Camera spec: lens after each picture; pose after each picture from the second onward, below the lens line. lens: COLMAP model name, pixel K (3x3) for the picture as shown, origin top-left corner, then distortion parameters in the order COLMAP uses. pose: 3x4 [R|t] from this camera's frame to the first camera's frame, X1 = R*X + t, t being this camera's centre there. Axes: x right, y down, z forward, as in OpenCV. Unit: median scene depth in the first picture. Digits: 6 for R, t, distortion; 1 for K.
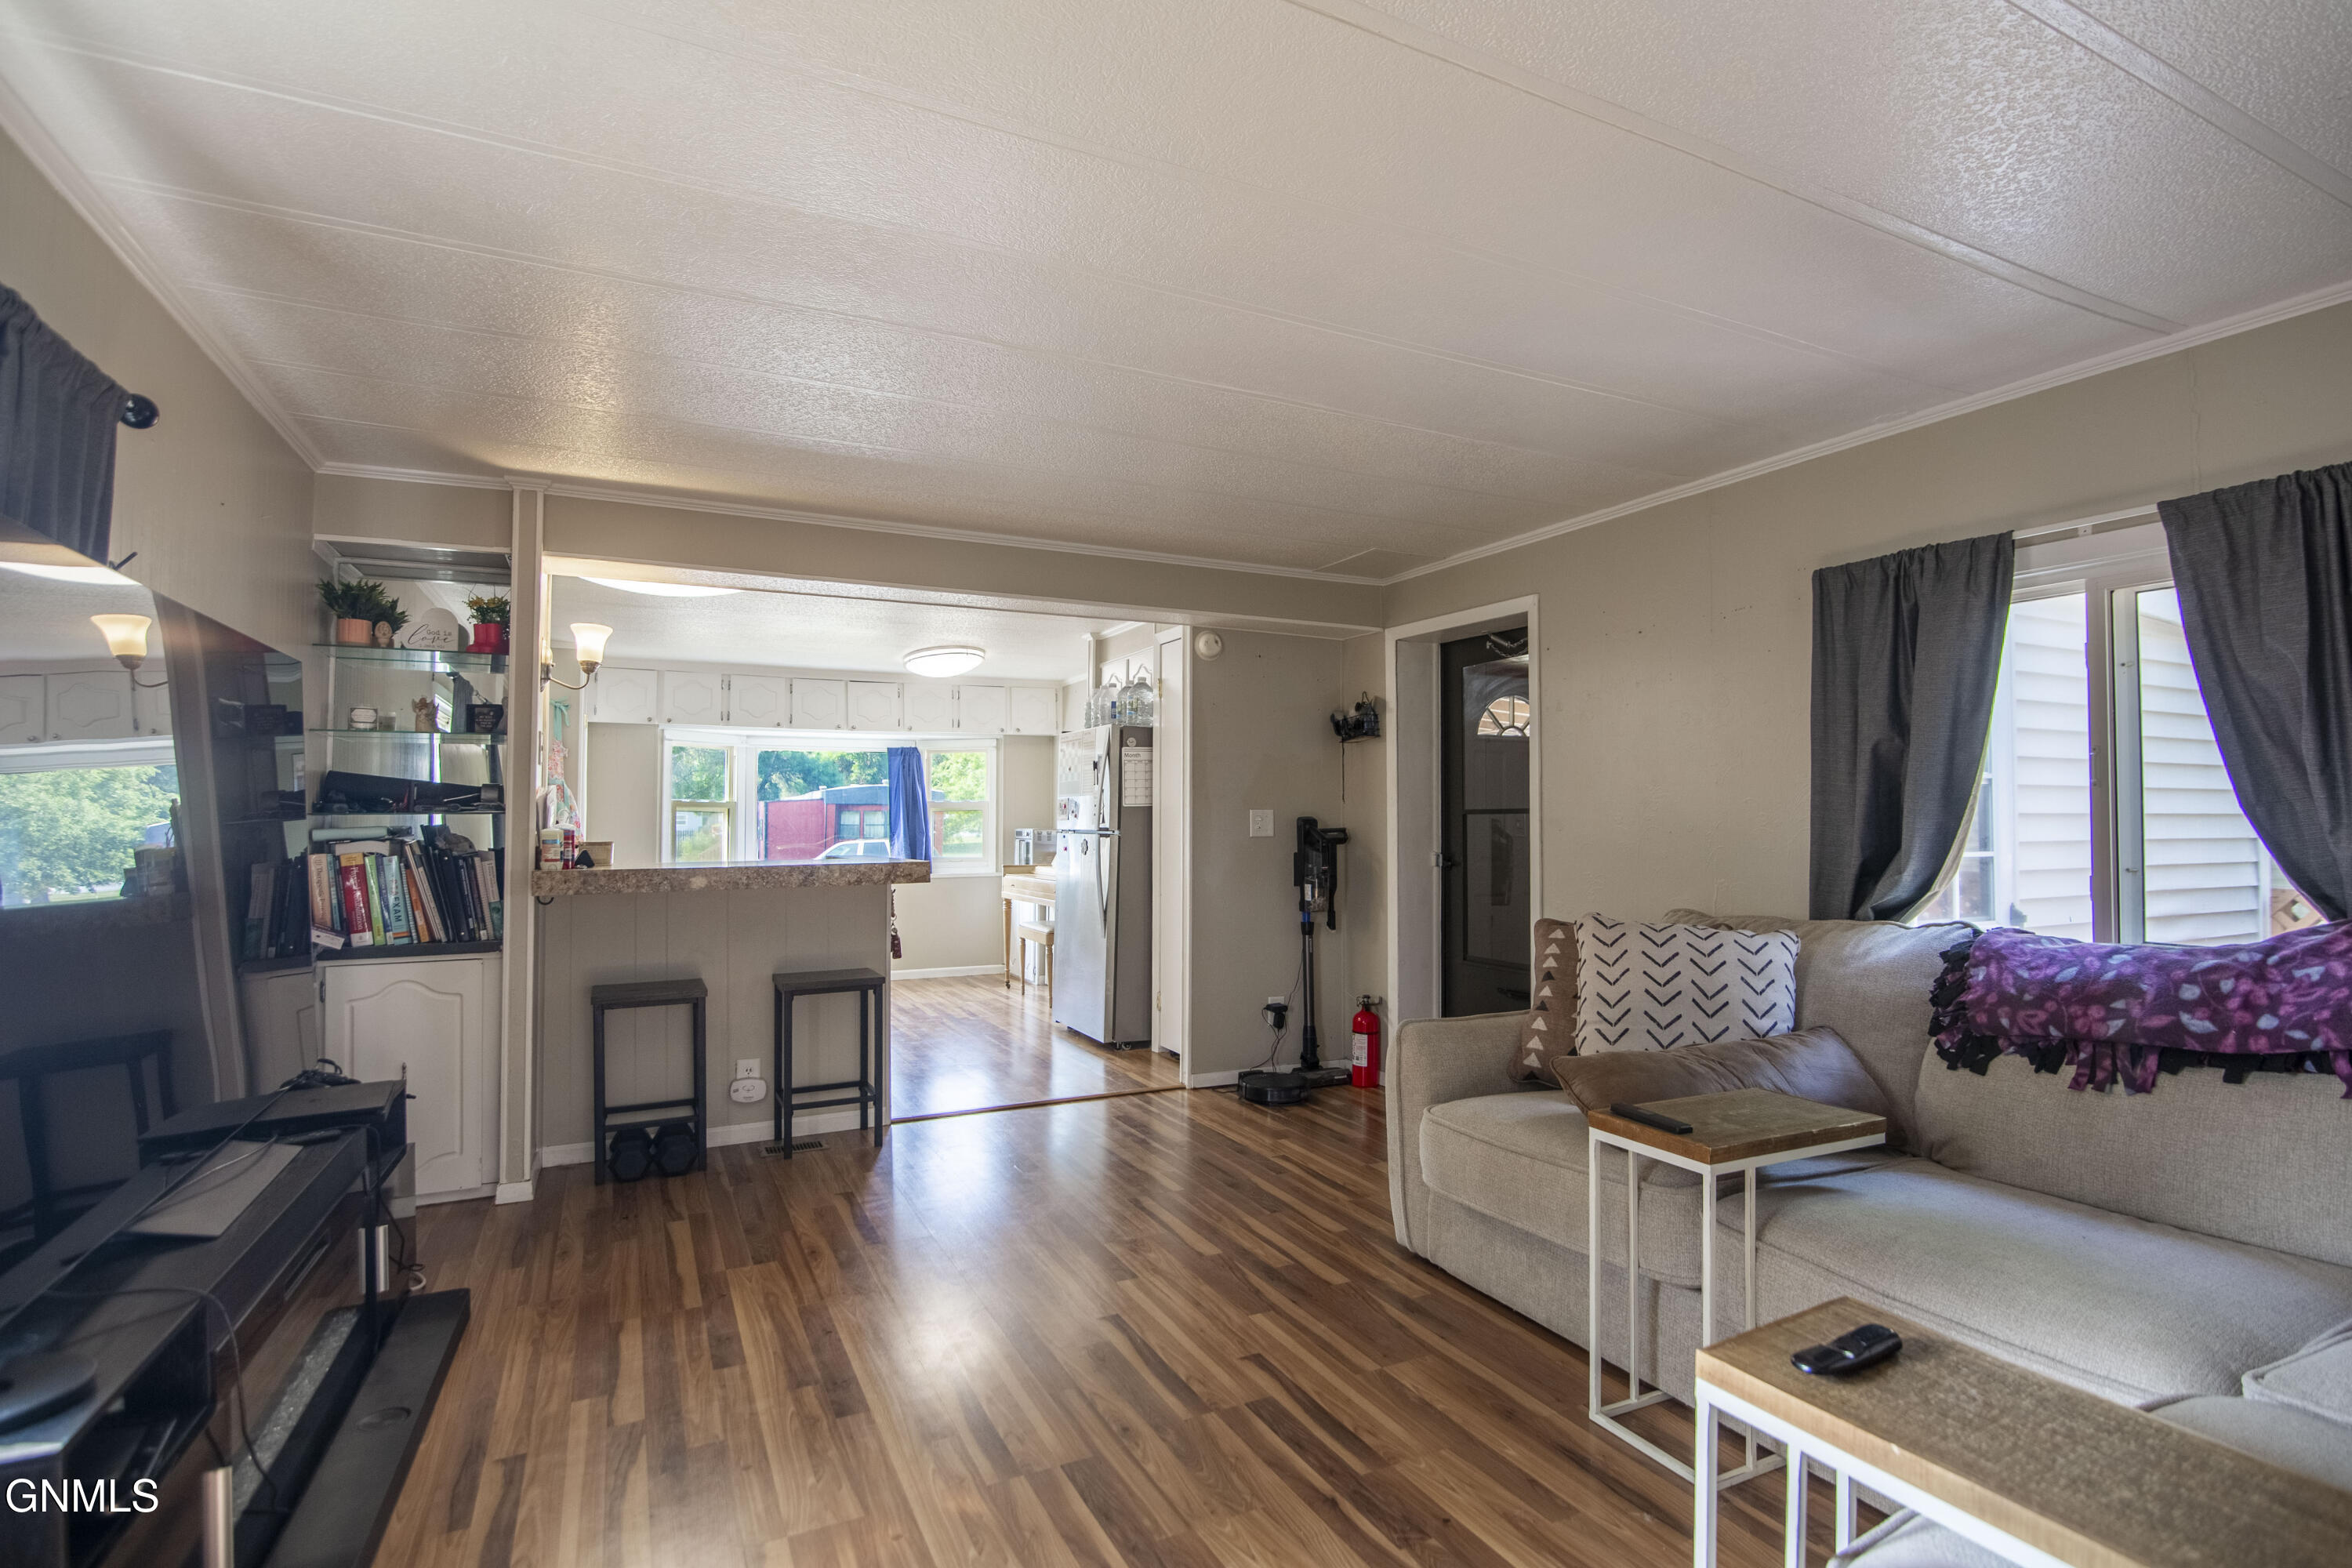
lens RADIAL K [[1088.5, 0, 1171.3], [0, 1088.5, 800.0], [0, 0, 1]] dist [-0.017990, 0.000469]
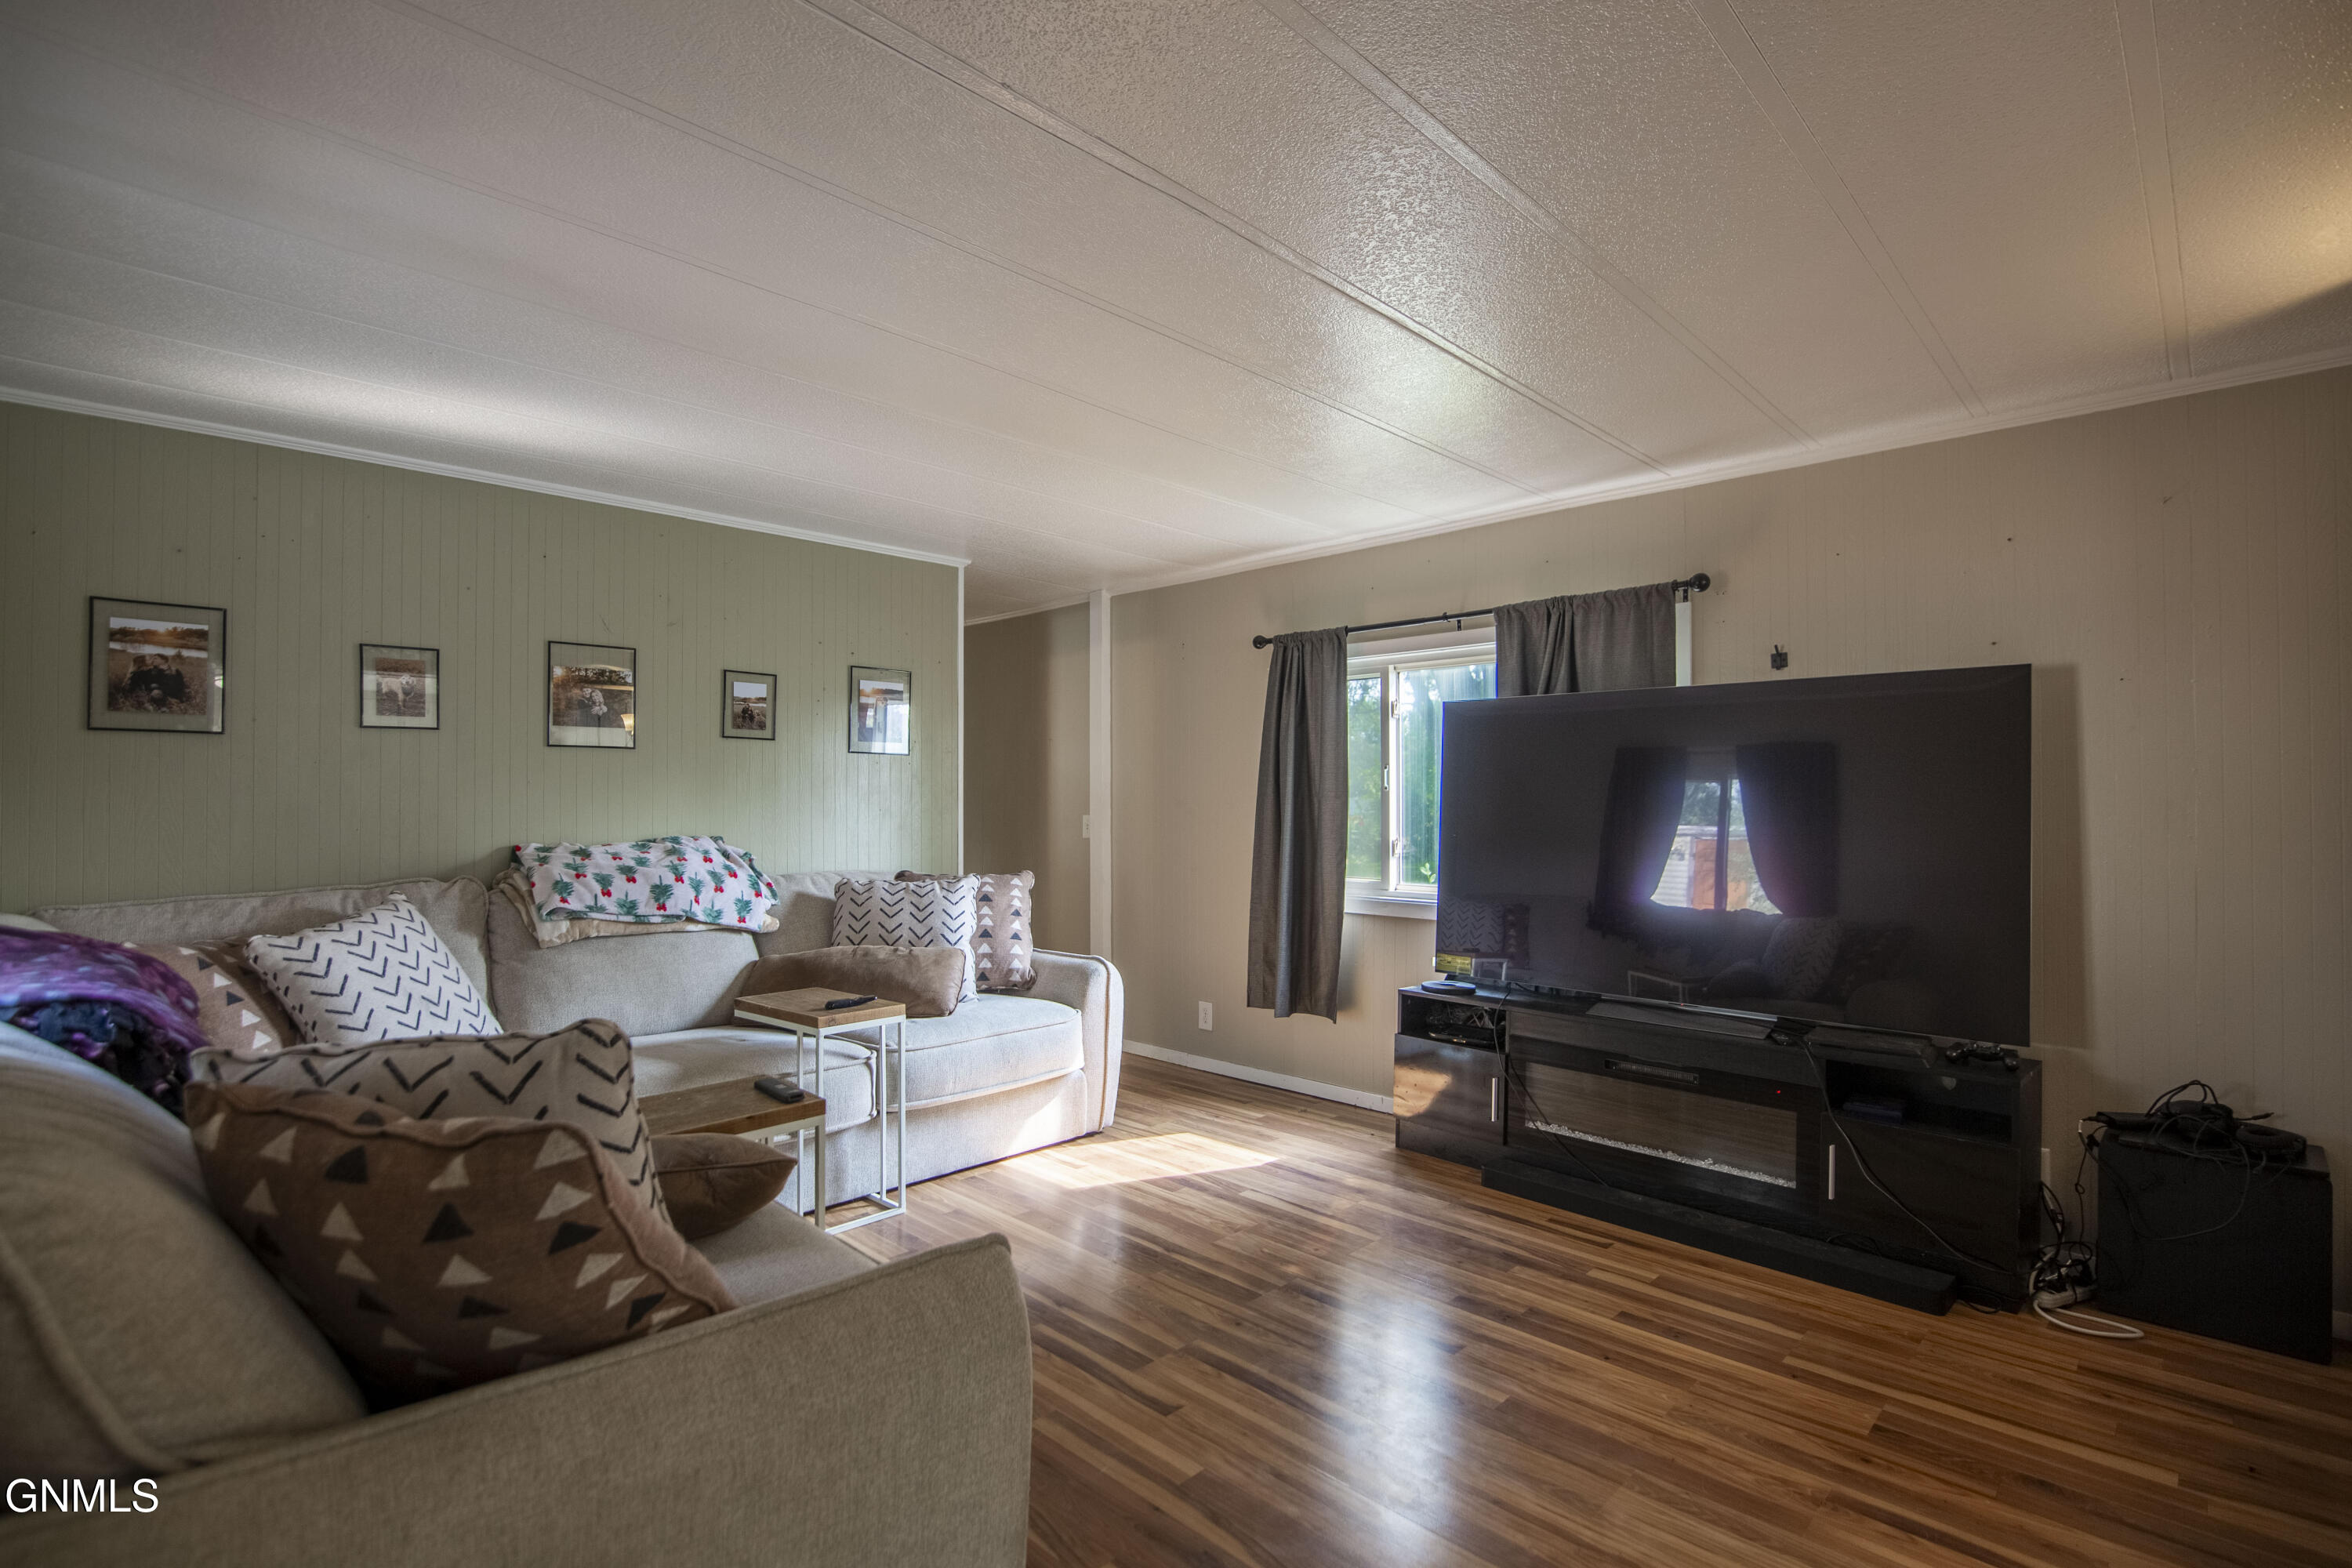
lens RADIAL K [[1088.5, 0, 1178.7], [0, 1088.5, 795.0], [0, 0, 1]] dist [-0.017990, 0.000469]
pose [[-0.941702, -0.010683, -0.336279, 0.369782], [0.000035, 0.999493, -0.031852, 0.031645], [0.336449, -0.030007, -0.941224, 1.832312]]
